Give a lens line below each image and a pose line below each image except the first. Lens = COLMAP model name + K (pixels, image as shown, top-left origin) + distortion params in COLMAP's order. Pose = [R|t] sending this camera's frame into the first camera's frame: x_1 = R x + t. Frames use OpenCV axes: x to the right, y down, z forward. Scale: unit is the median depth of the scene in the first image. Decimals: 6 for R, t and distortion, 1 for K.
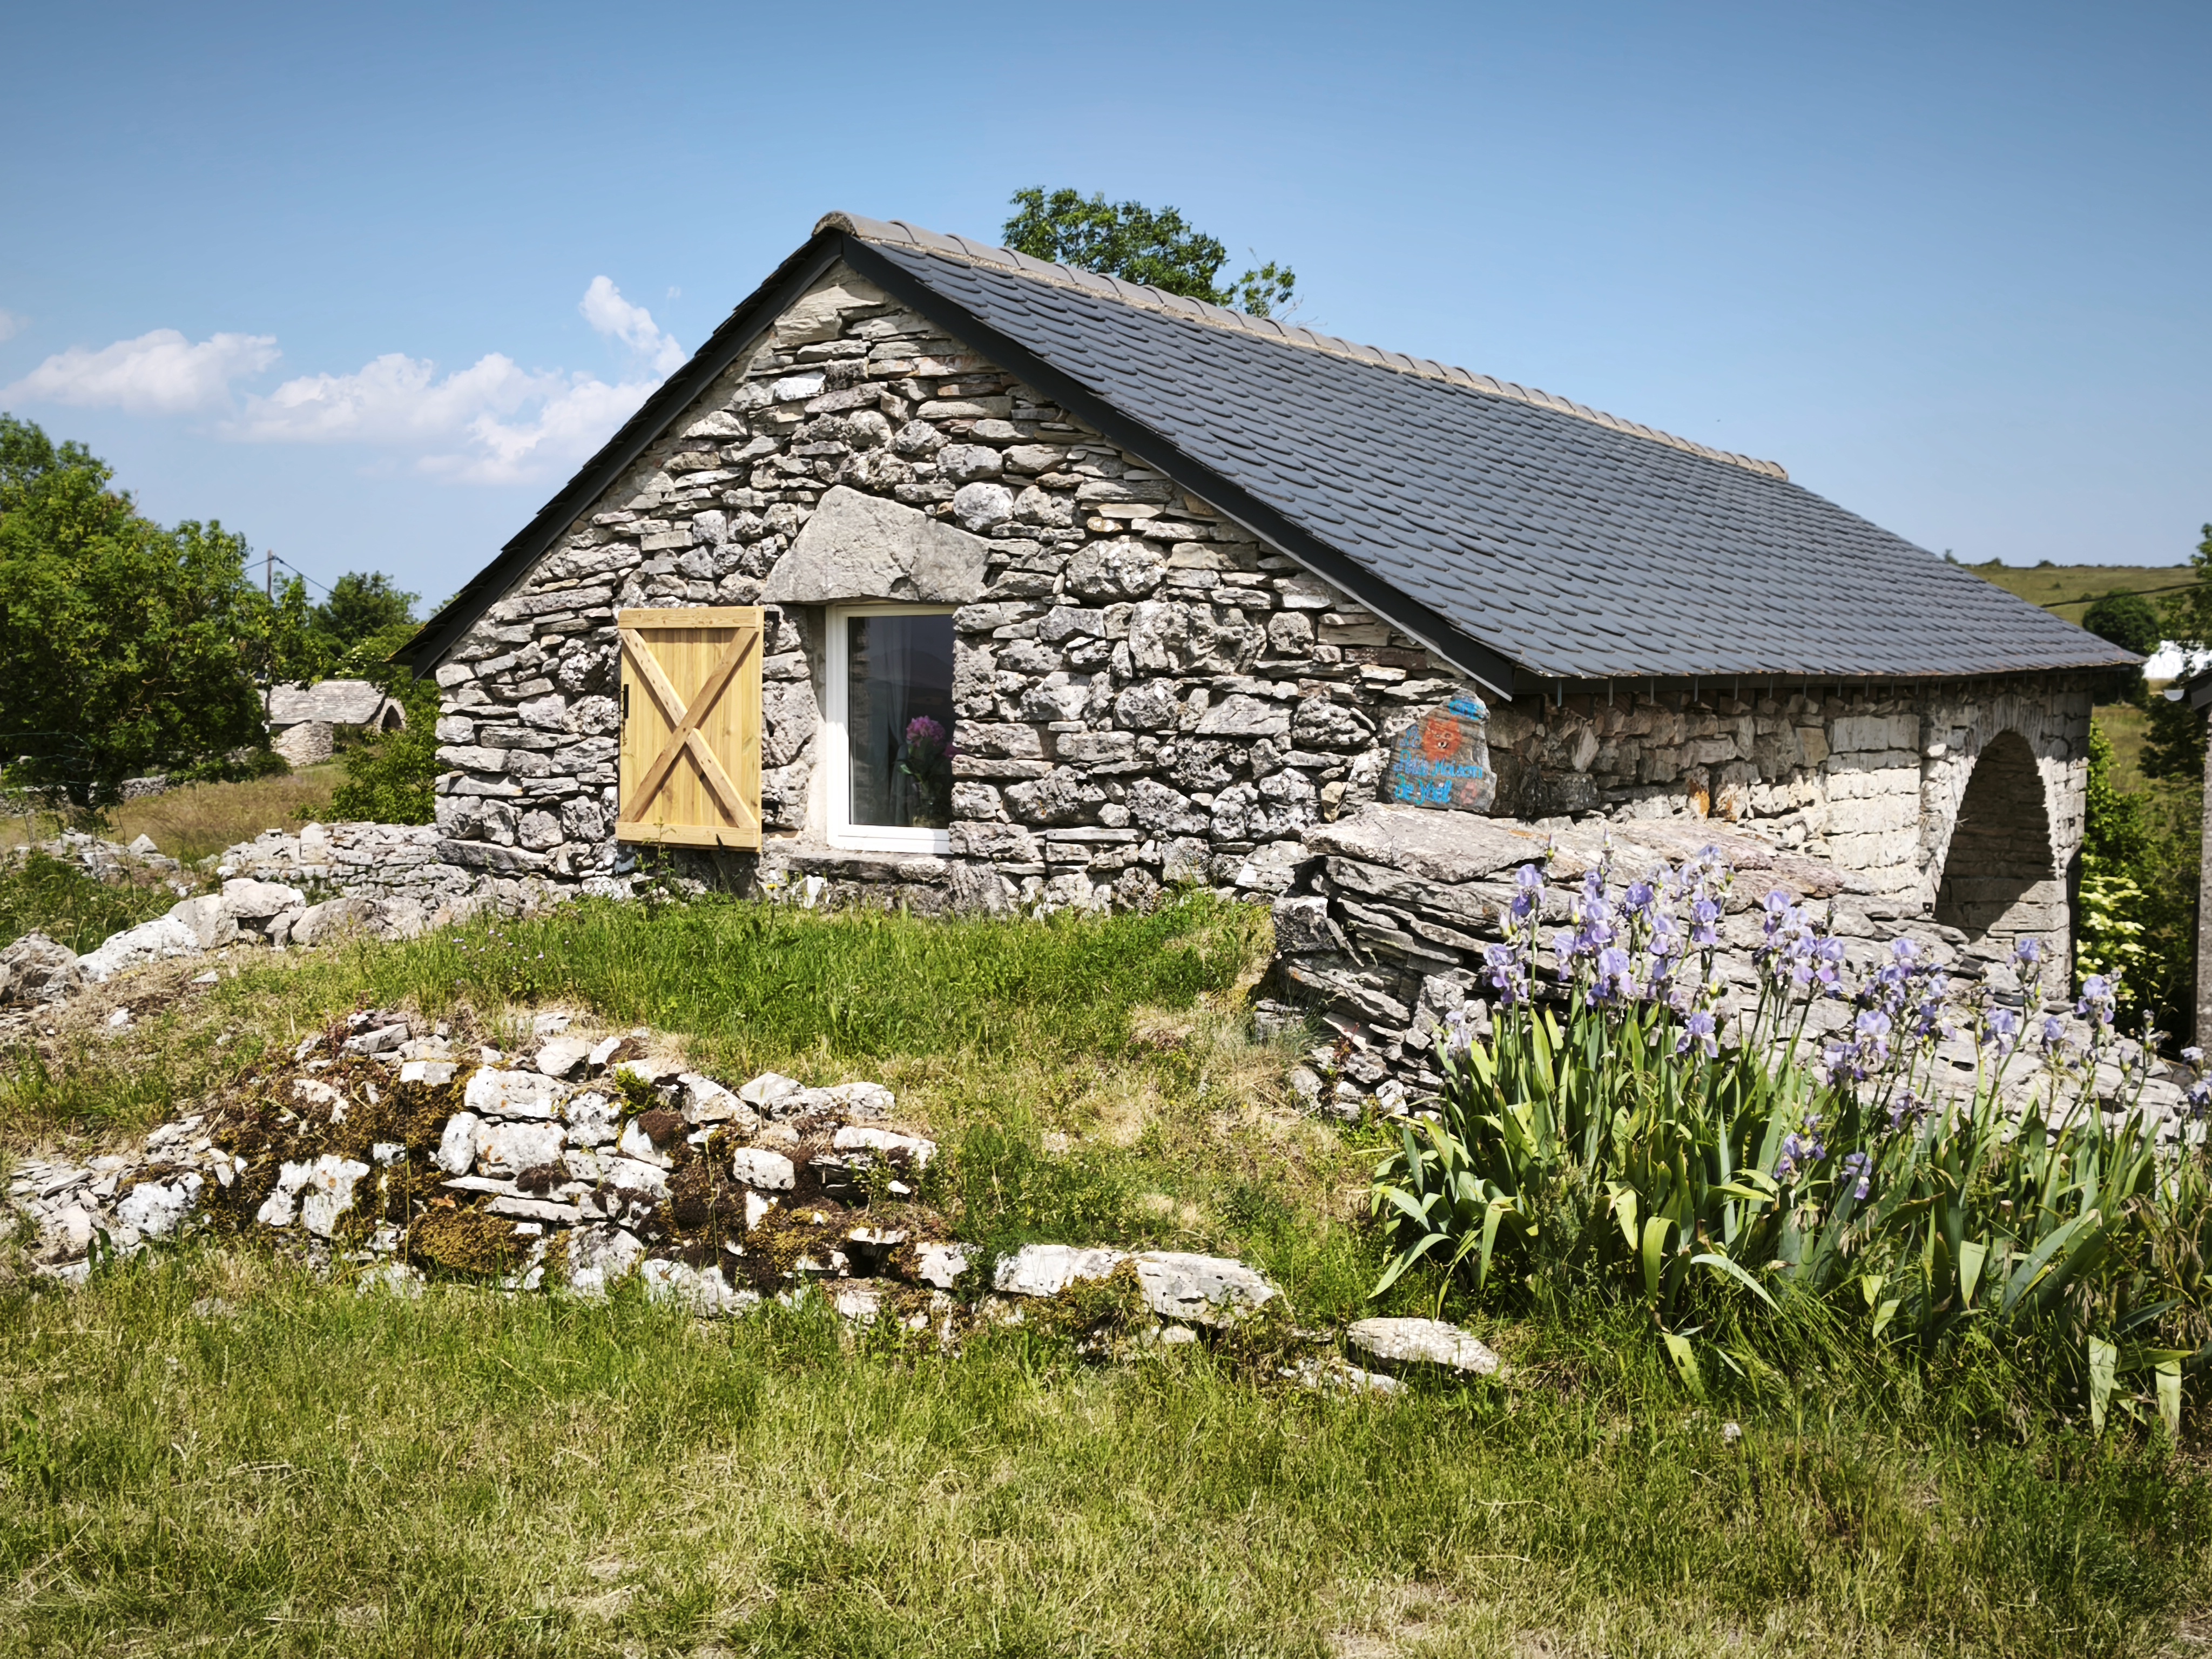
lens RADIAL K [[2456.5, 0, 1106.5], [0, 2456.5, 842.7], [0, 0, 1]] dist [0.055125, 0.000000]
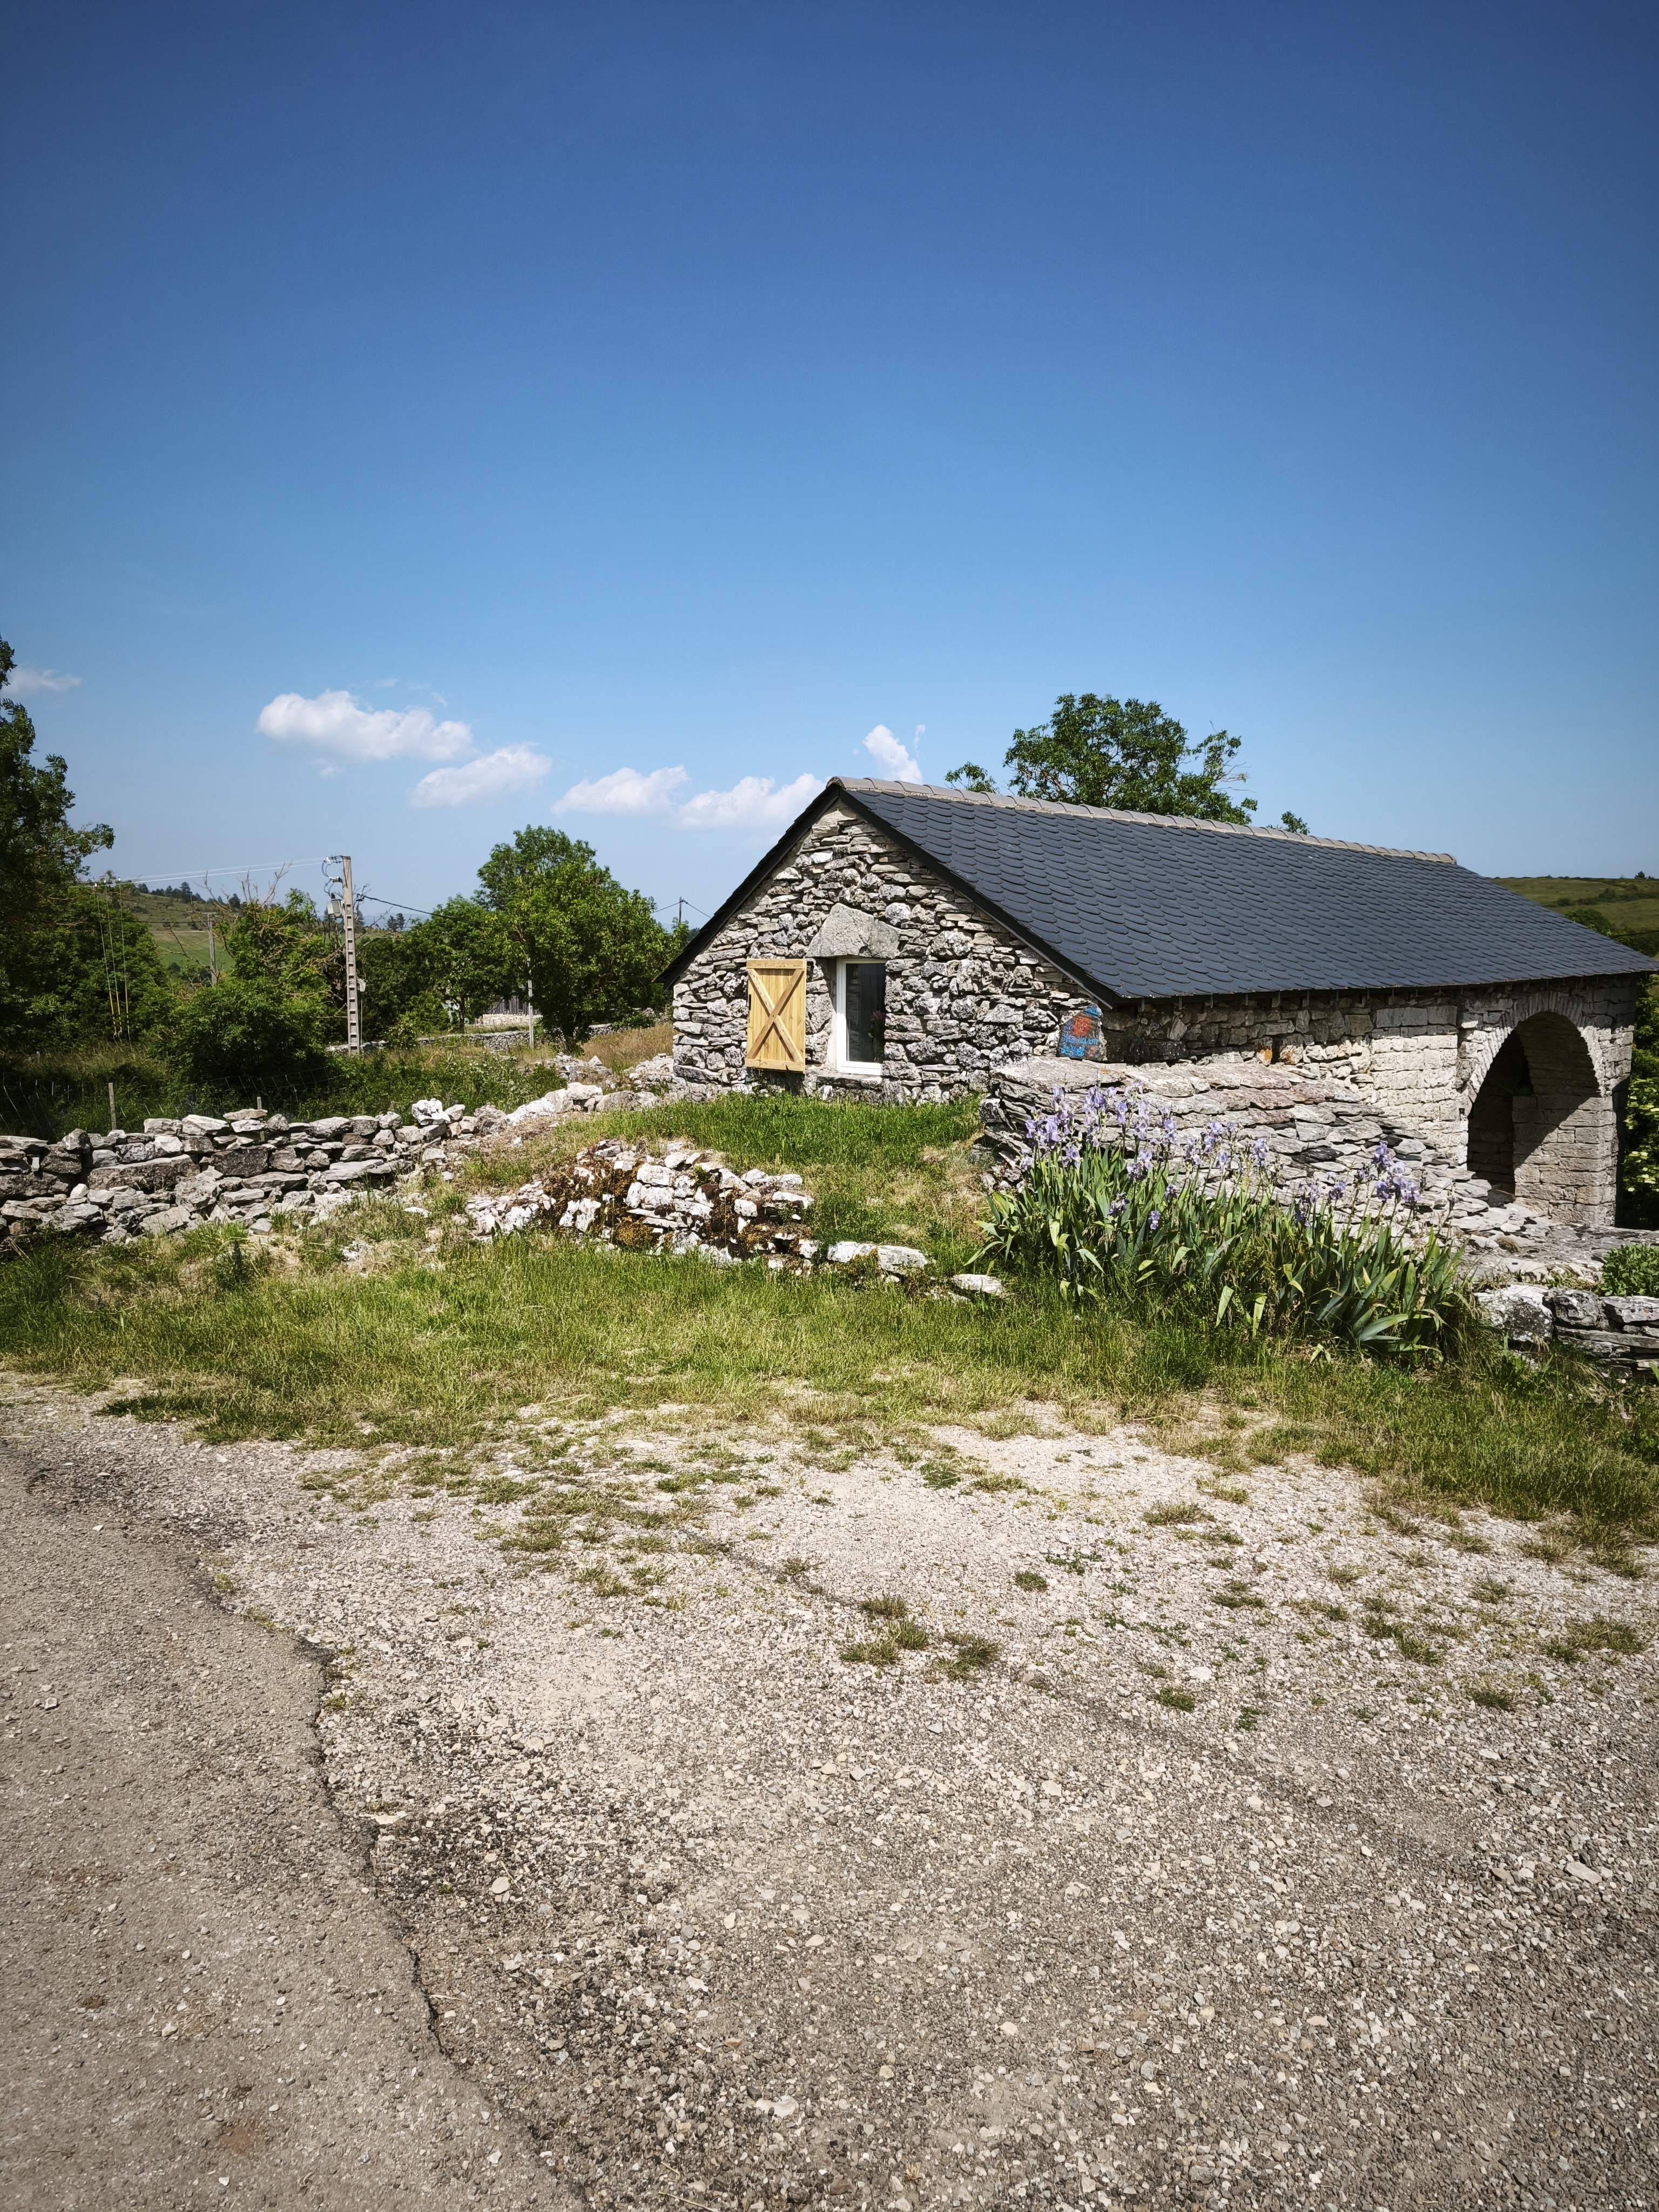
lens RADIAL K [[1486.0, 0, 829.5], [0, 1486.0, 1092.6], [0, 0, 1]] dist [0.046258, -0.002932]
pose [[0.971973, 0.016885, -0.234485, 0.199227], [-0.011984, 0.999679, 0.022310, -0.009313], [0.234786, -0.018874, 0.971864, -0.276212]]
